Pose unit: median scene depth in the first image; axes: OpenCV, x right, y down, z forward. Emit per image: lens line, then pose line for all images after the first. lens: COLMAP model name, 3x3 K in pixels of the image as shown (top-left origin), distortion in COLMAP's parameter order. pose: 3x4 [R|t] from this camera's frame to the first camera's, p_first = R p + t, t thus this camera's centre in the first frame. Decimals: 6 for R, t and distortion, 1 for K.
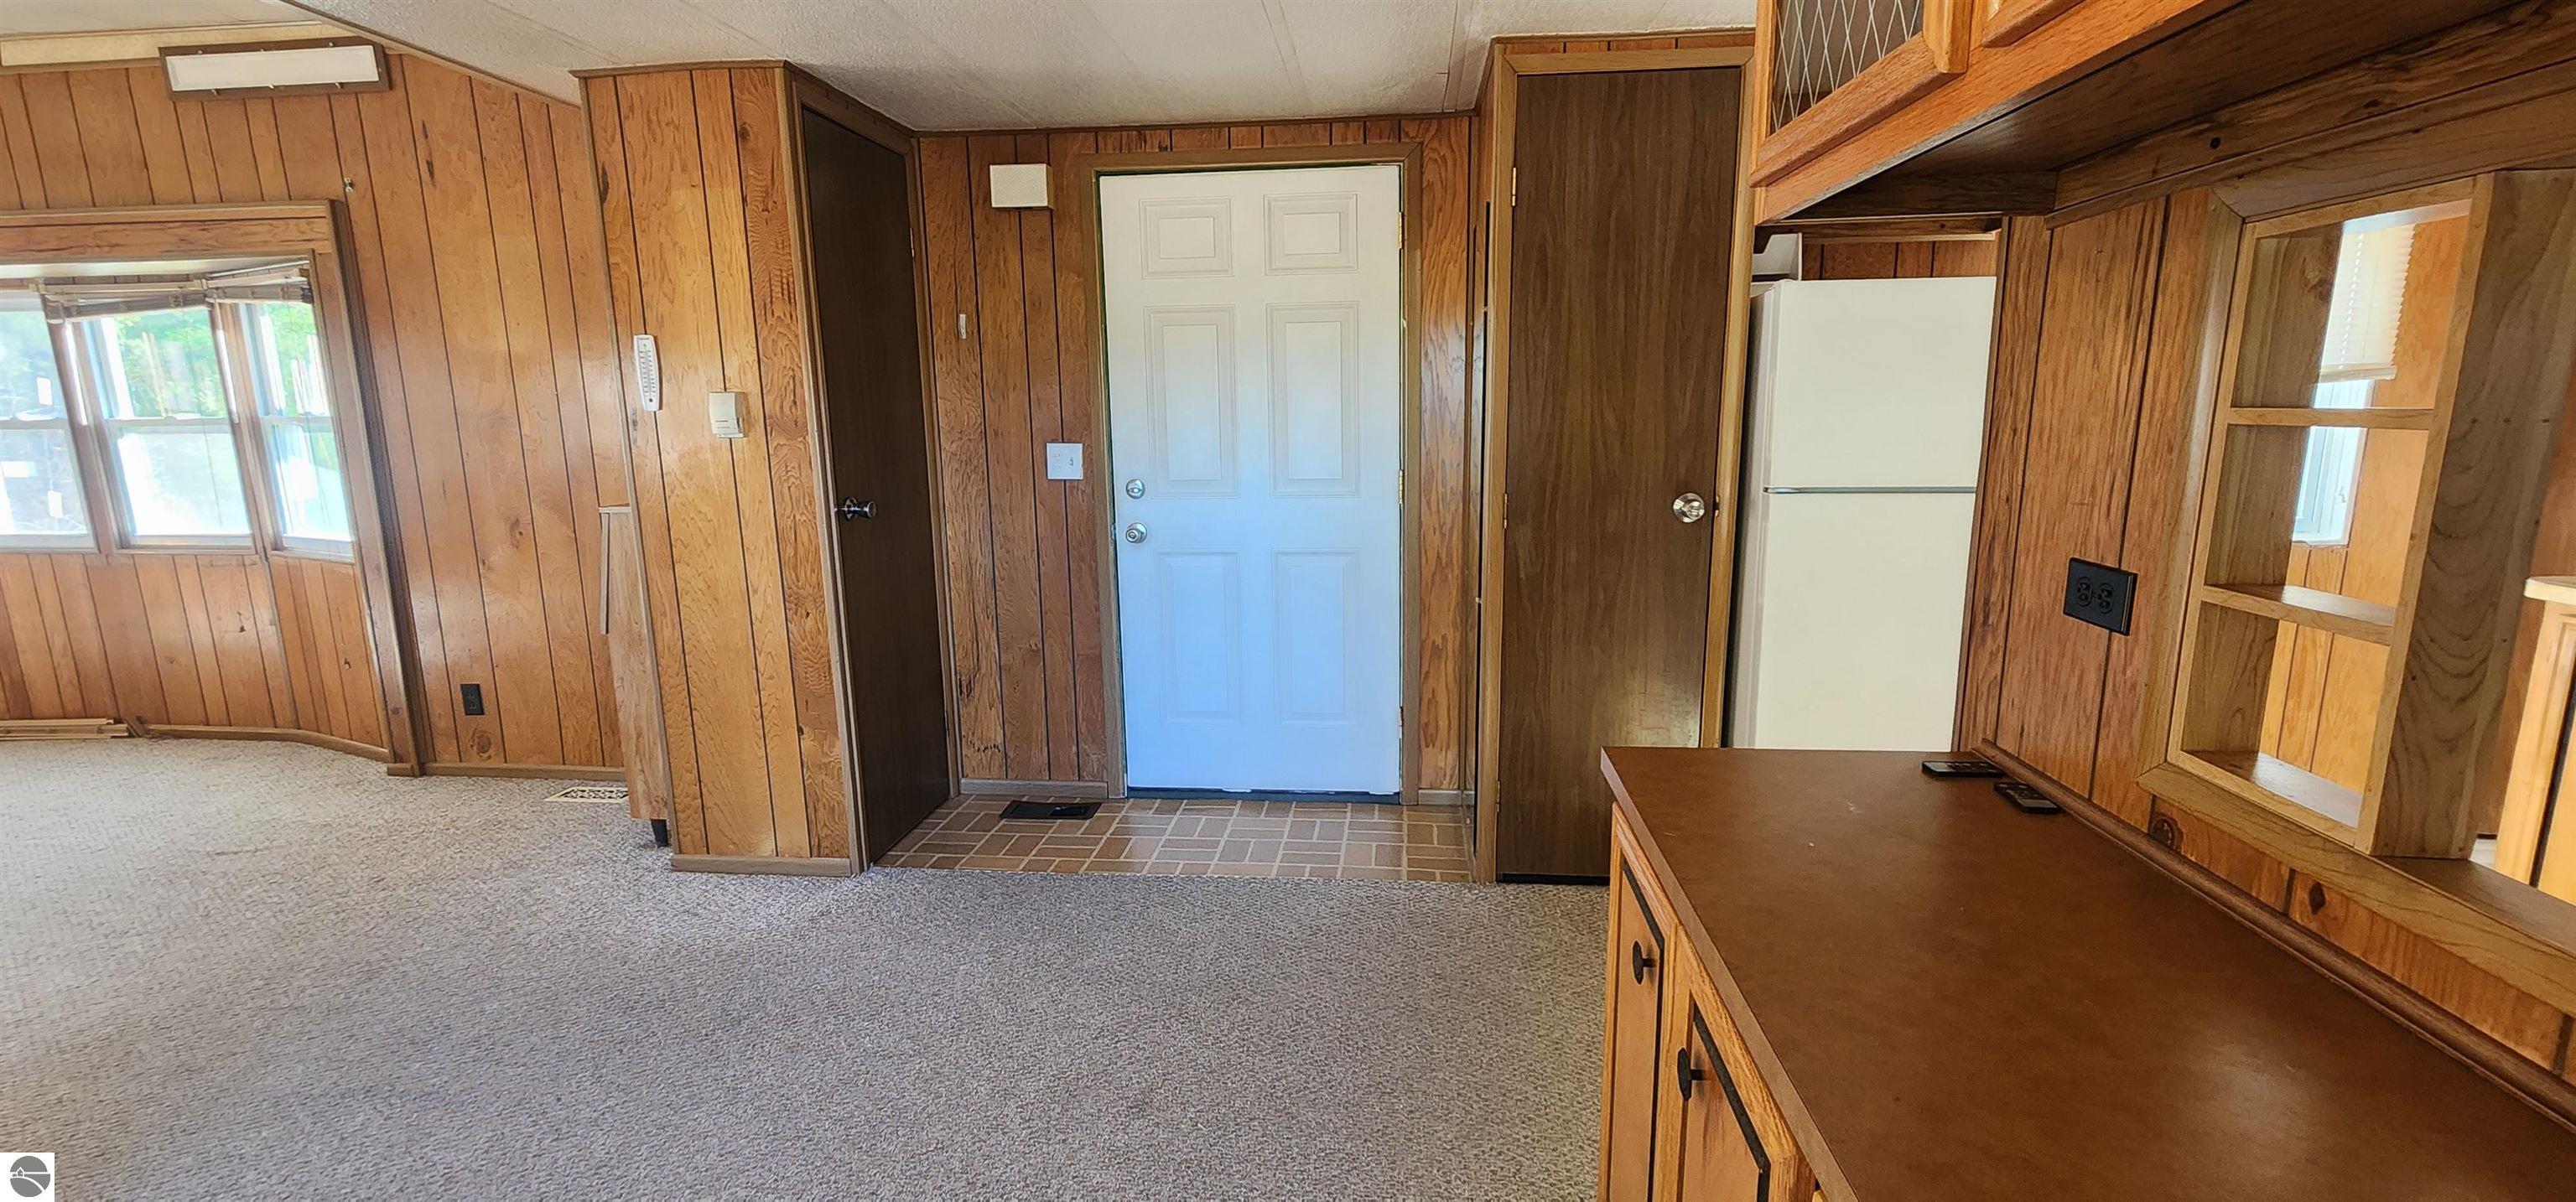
lens RADIAL K [[1088.8, 0, 1288.0], [0, 1088.8, 601.0], [0, 0, 1]] dist [-0.000581, -0.000330]
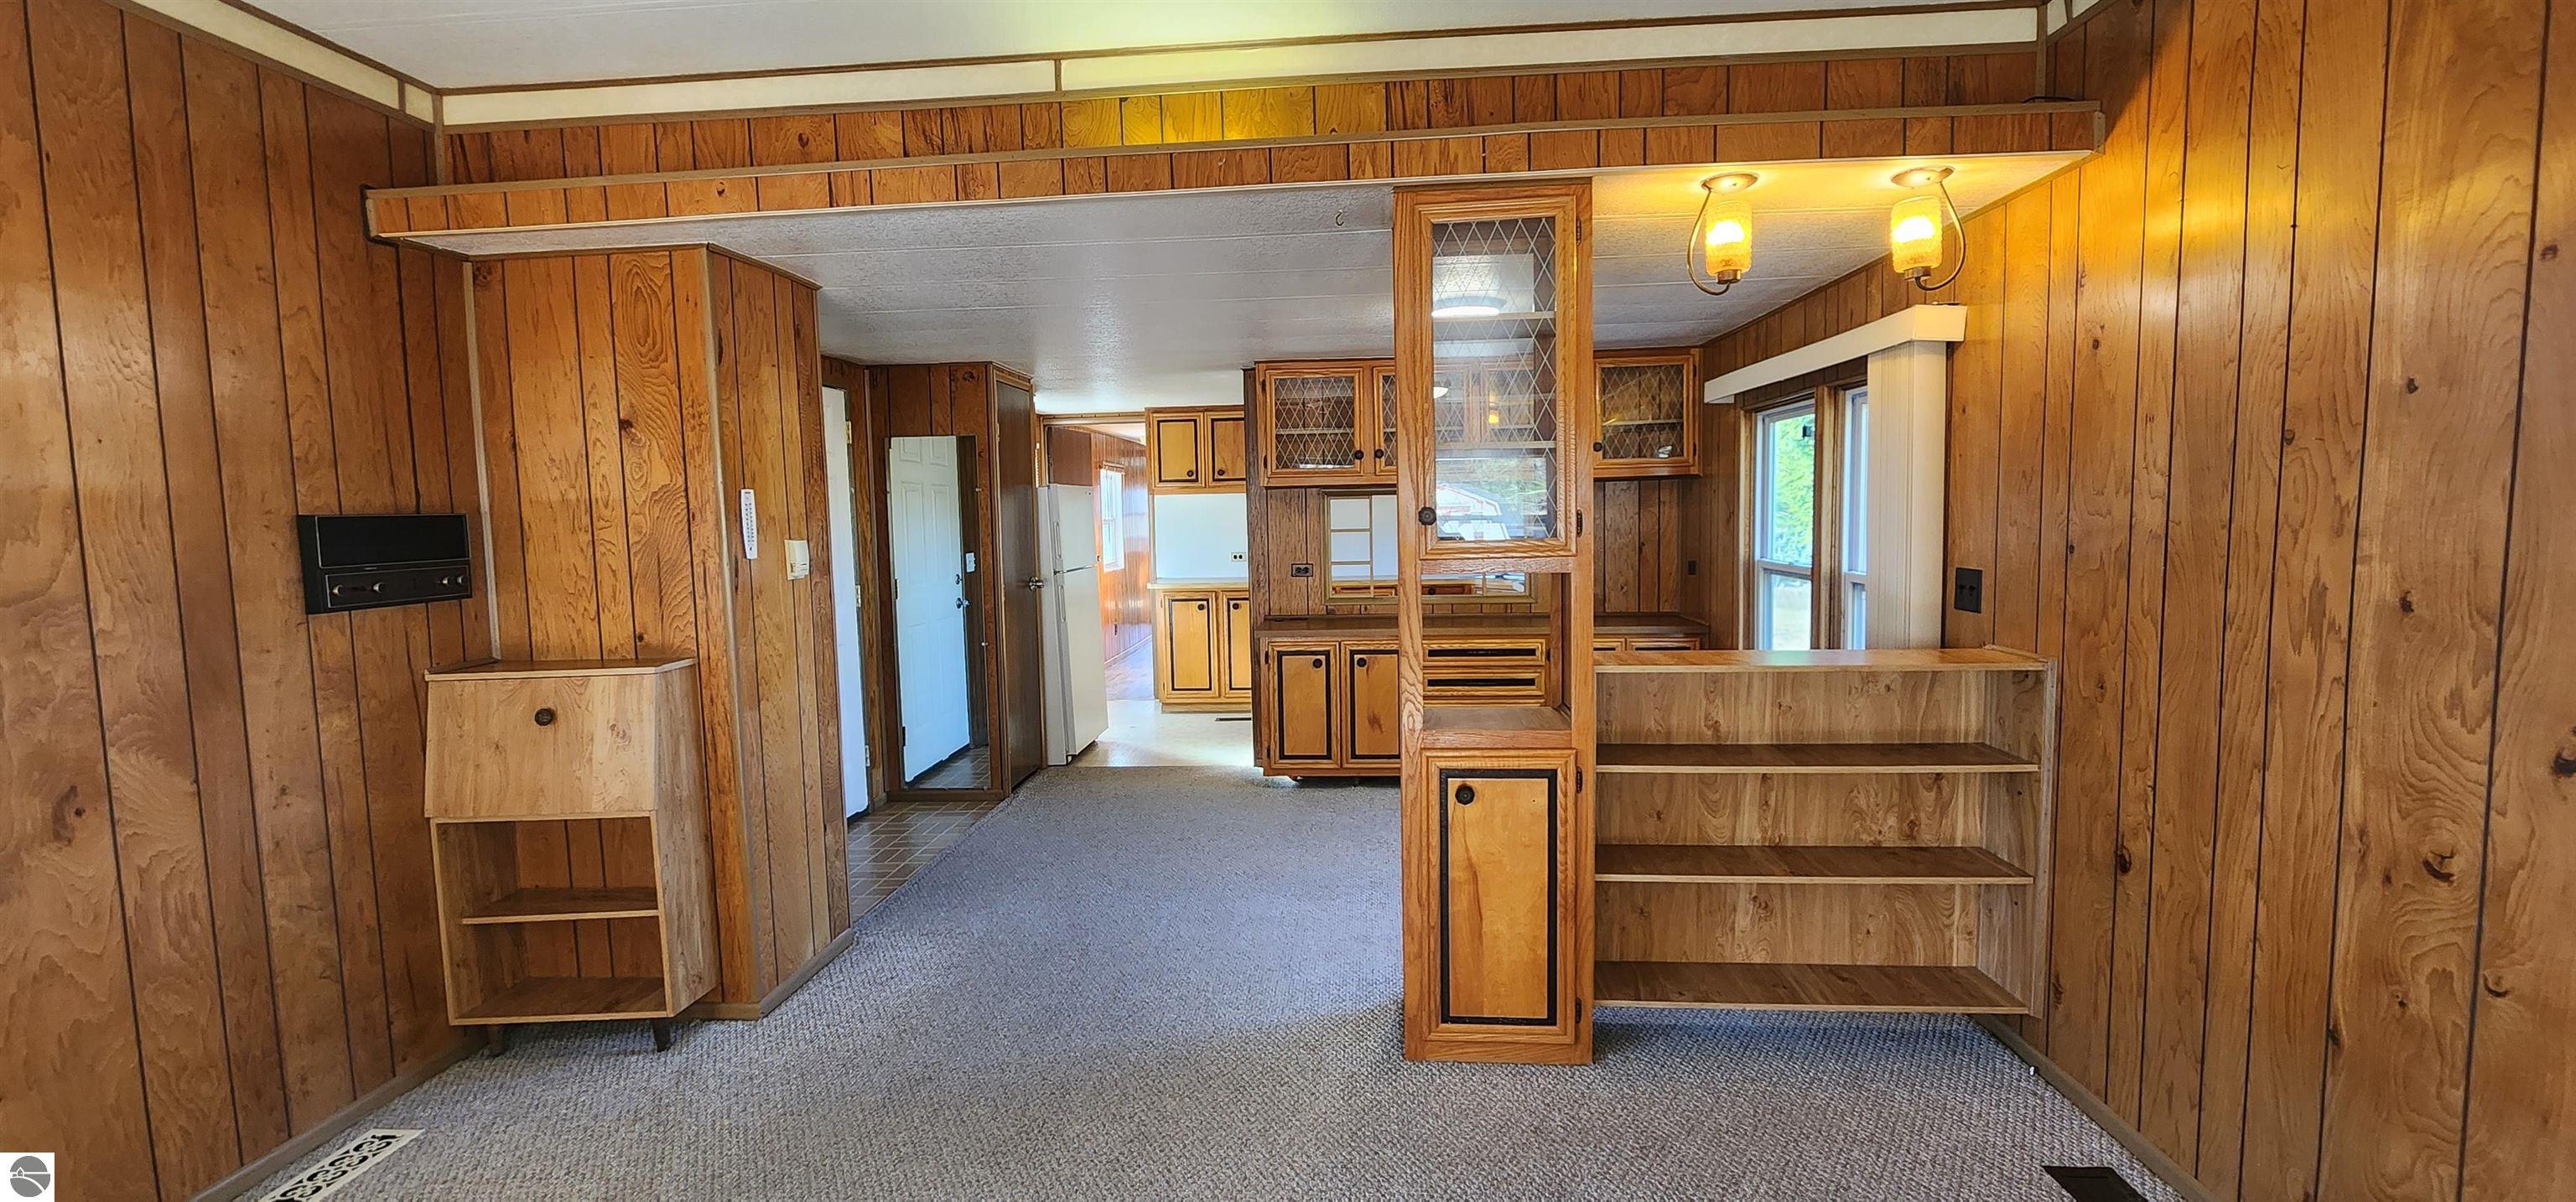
lens RADIAL K [[1088.8, 0, 1288.0], [0, 1088.8, 601.0], [0, 0, 1]] dist [-0.000581, -0.000330]
pose [[-0.045969, -0.068730, 0.996576, -1.337232], [0.208155, 0.975072, 0.076849, -0.084961], [-0.977015, 0.210974, -0.030516, 0.422561]]
